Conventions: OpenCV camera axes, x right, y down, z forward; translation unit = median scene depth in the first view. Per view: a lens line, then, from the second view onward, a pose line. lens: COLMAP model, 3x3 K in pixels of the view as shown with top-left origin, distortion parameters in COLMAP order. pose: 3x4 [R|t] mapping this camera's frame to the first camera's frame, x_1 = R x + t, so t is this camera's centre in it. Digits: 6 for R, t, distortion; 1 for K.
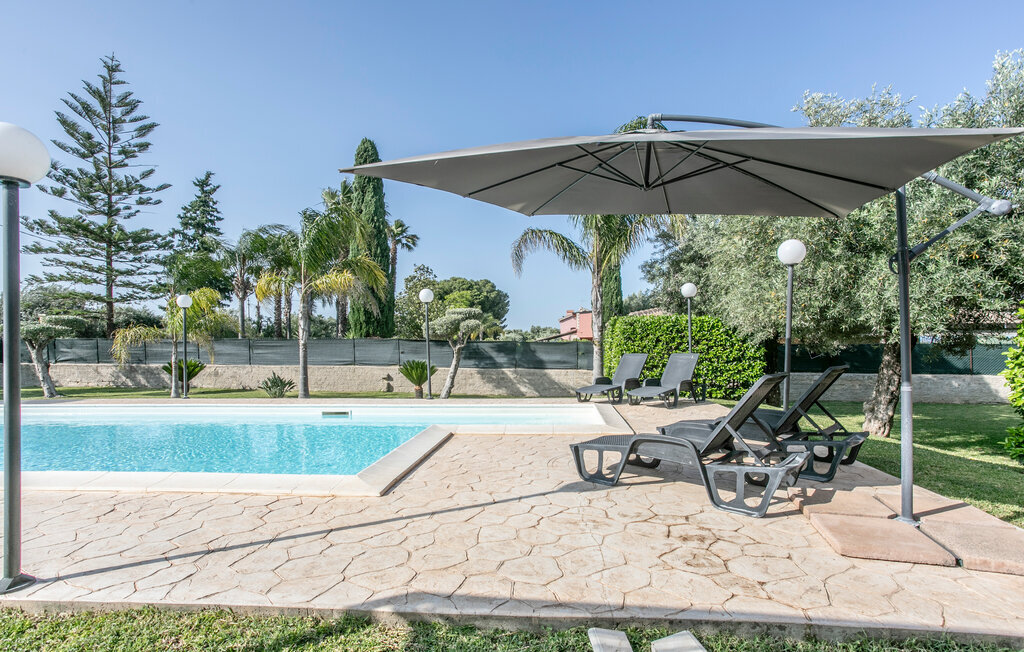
lens RADIAL K [[506.4, 0, 508.5], [0, 506.4, 338.1], [0, 0, 1]] dist [-0.049154, 0.034419]
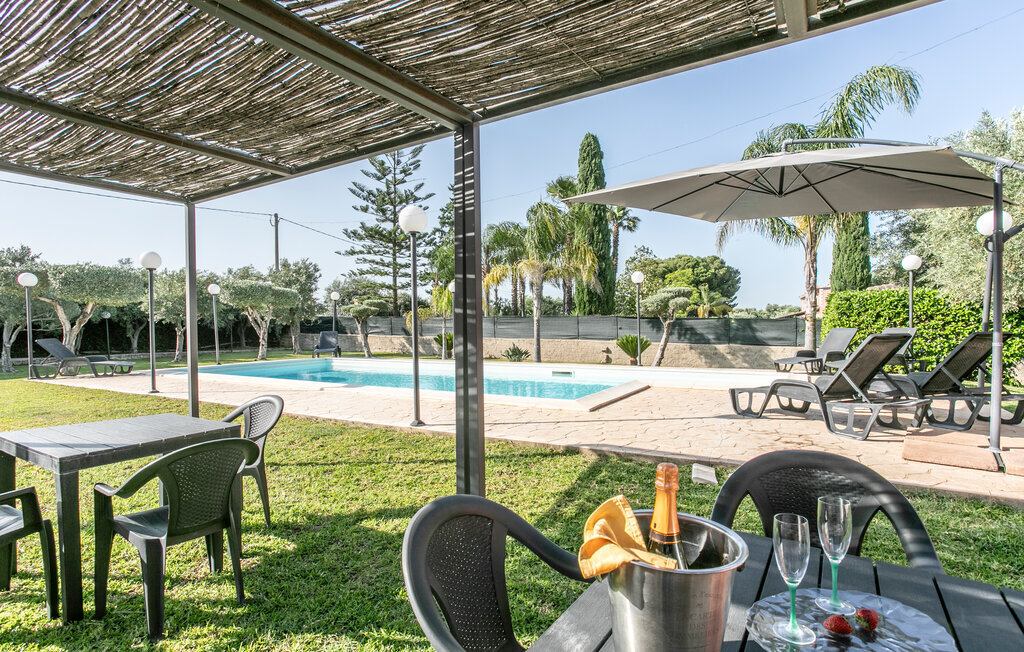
lens RADIAL K [[506.4, 0, 508.5], [0, 506.4, 338.1], [0, 0, 1]] dist [-0.049154, 0.034419]
pose [[0.906275, 0.015268, -0.422412, 0.026164], [0.001462, 0.999228, 0.039253, 0.004166], [0.422685, -0.036191, 0.905554, -0.076679]]
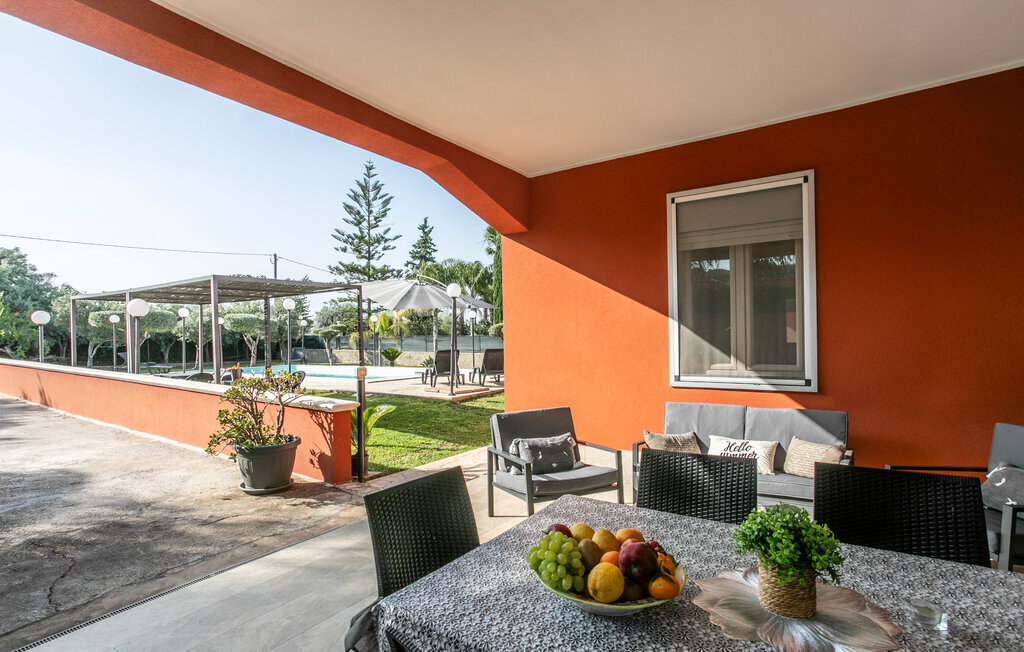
lens RADIAL K [[504.2, 0, 507.6], [0, 504.2, 342.8], [0, 0, 1]] dist [-0.049791, 0.033109]
pose [[0.893920, 0.004476, -0.448205, 0.353067], [0.005248, 0.999777, 0.020451, -0.006596], [0.448196, -0.020634, 0.893697, -0.274761]]
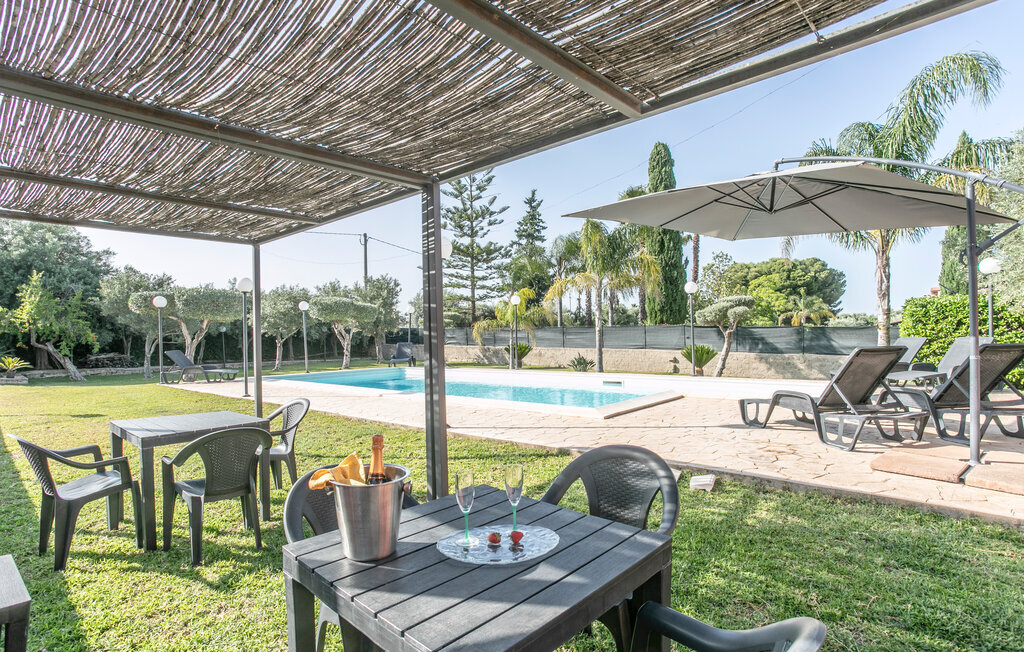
lens RADIAL K [[506.4, 0, 508.5], [0, 506.4, 338.1], [0, 0, 1]] dist [-0.049154, 0.034419]
pose [[0.821494, 0.001686, -0.570215, 0.066037], [0.012033, 0.999722, 0.020291, 0.001605], [0.570091, -0.023530, 0.821245, -0.081923]]
